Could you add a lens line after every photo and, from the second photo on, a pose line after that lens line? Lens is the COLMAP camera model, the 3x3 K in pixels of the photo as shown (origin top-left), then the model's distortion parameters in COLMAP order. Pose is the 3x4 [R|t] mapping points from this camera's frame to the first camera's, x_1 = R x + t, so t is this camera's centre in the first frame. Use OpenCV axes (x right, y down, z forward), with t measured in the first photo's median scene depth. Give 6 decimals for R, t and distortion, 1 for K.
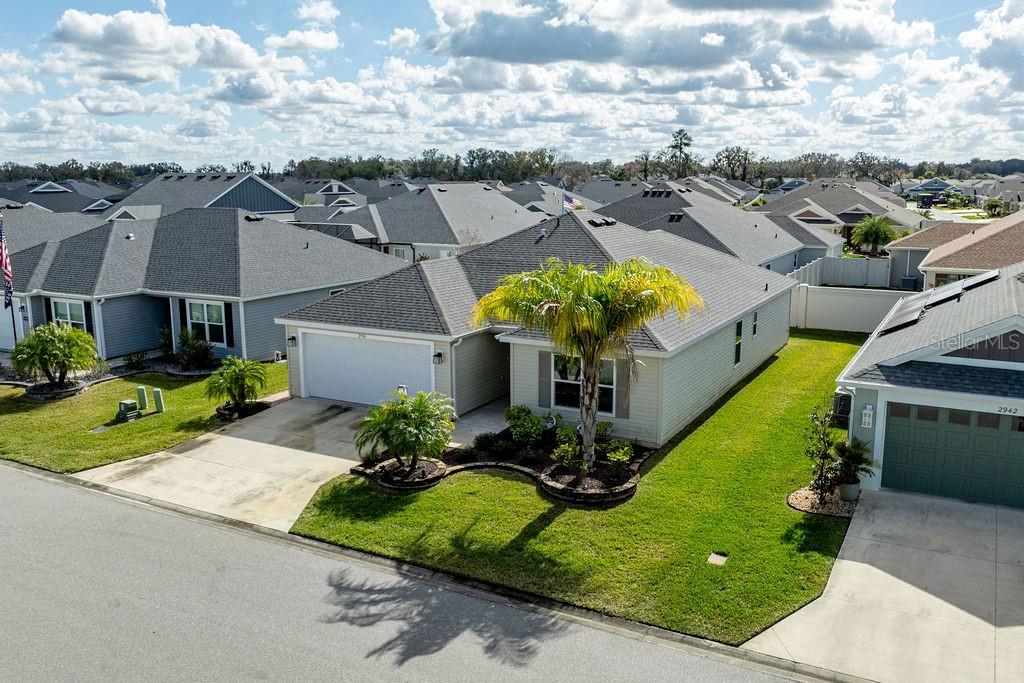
lens RADIAL K [[871.7, 0, 519.6], [0, 871.7, 342.9], [0, 0, 1]] dist [-0.031853, -0.001371]
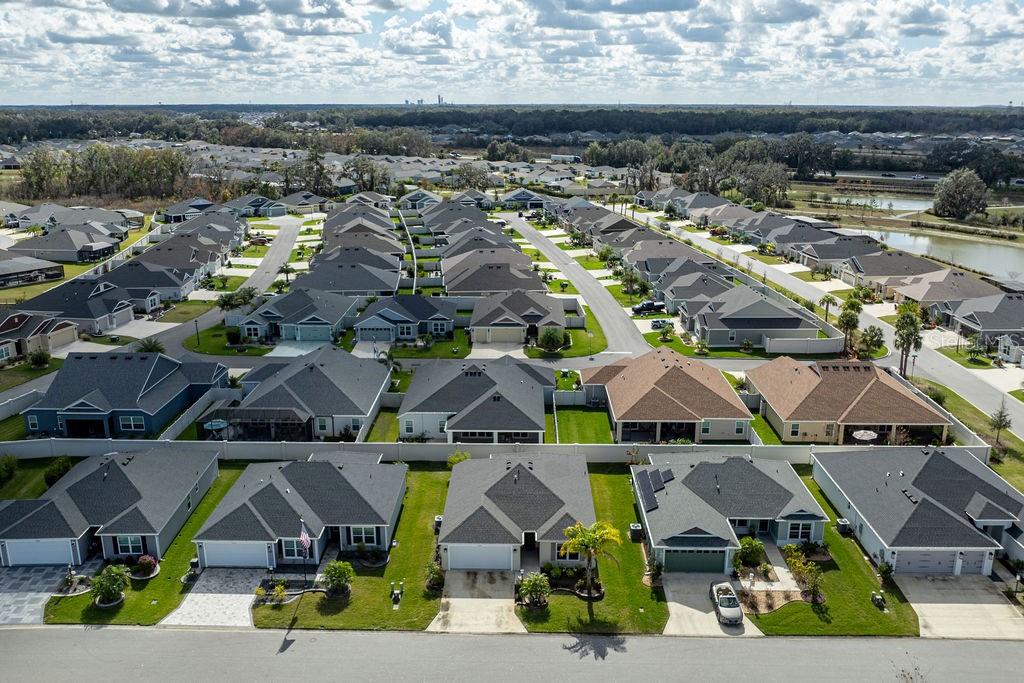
lens RADIAL K [[854.7, 0, 512.0], [0, 854.7, 341.5], [0, 0, 1]] dist [-0.014580, -0.009299]
pose [[0.889247, -0.120176, 0.441360, -1.461007], [0.083979, 0.991363, 0.100733, -1.098269], [-0.449653, -0.052512, 0.891658, -1.653174]]
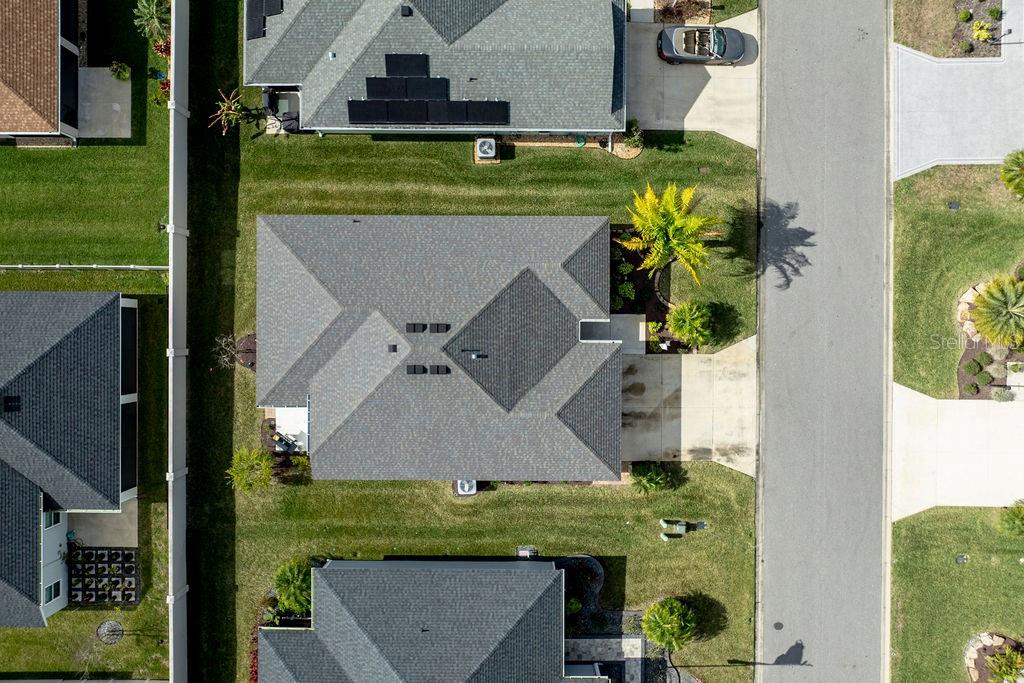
lens RADIAL K [[854.7, 0, 512.0], [0, 854.7, 341.5], [0, 0, 1]] dist [-0.014580, -0.009299]
pose [[-0.465320, -0.885135, -0.003638, 0.038502], [0.175015, -0.096034, 0.979871, -1.995384], [-0.867667, 0.455317, 0.199599, 0.996489]]
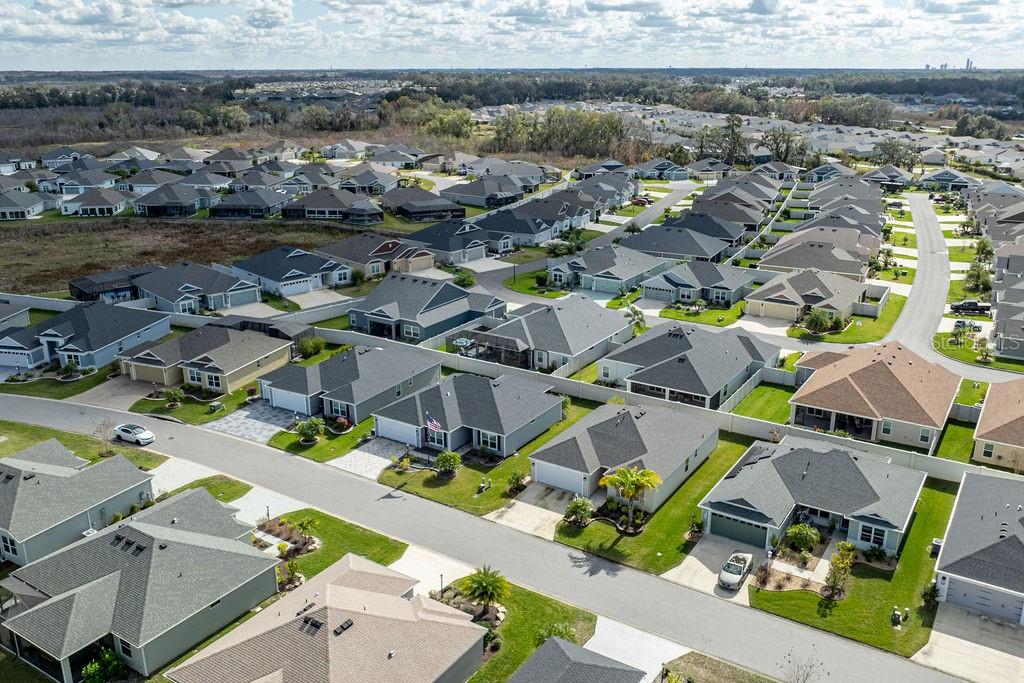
lens RADIAL K [[854.7, 0, 512.0], [0, 854.7, 341.5], [0, 0, 1]] dist [-0.014580, -0.009299]
pose [[0.996668, 0.024868, -0.077687, -0.153946], [-0.015371, 0.992589, 0.120542, -1.023870], [0.080109, -0.118947, 0.989664, -2.461299]]
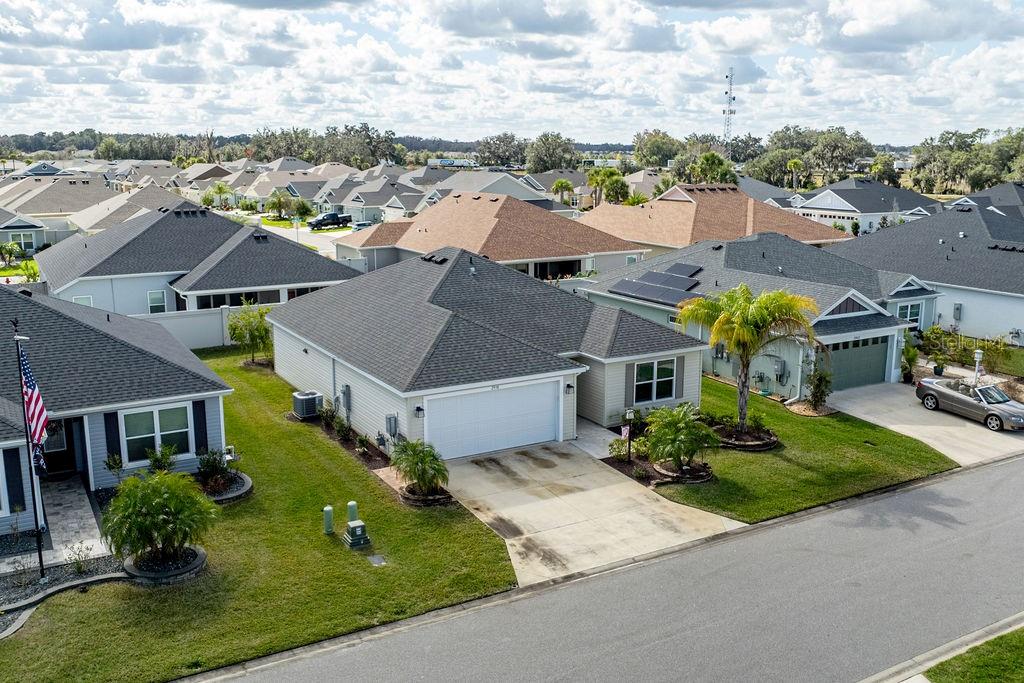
lens RADIAL K [[912.6, 0, 512.0], [0, 912.6, 341.5], [0, 0, 1]] dist [-0.020567, -0.011731]
pose [[0.524161, -0.175380, 0.833365, -1.368352], [0.158268, 0.981579, 0.107025, -0.225337], [-0.836783, 0.075796, 0.542263, 0.475312]]
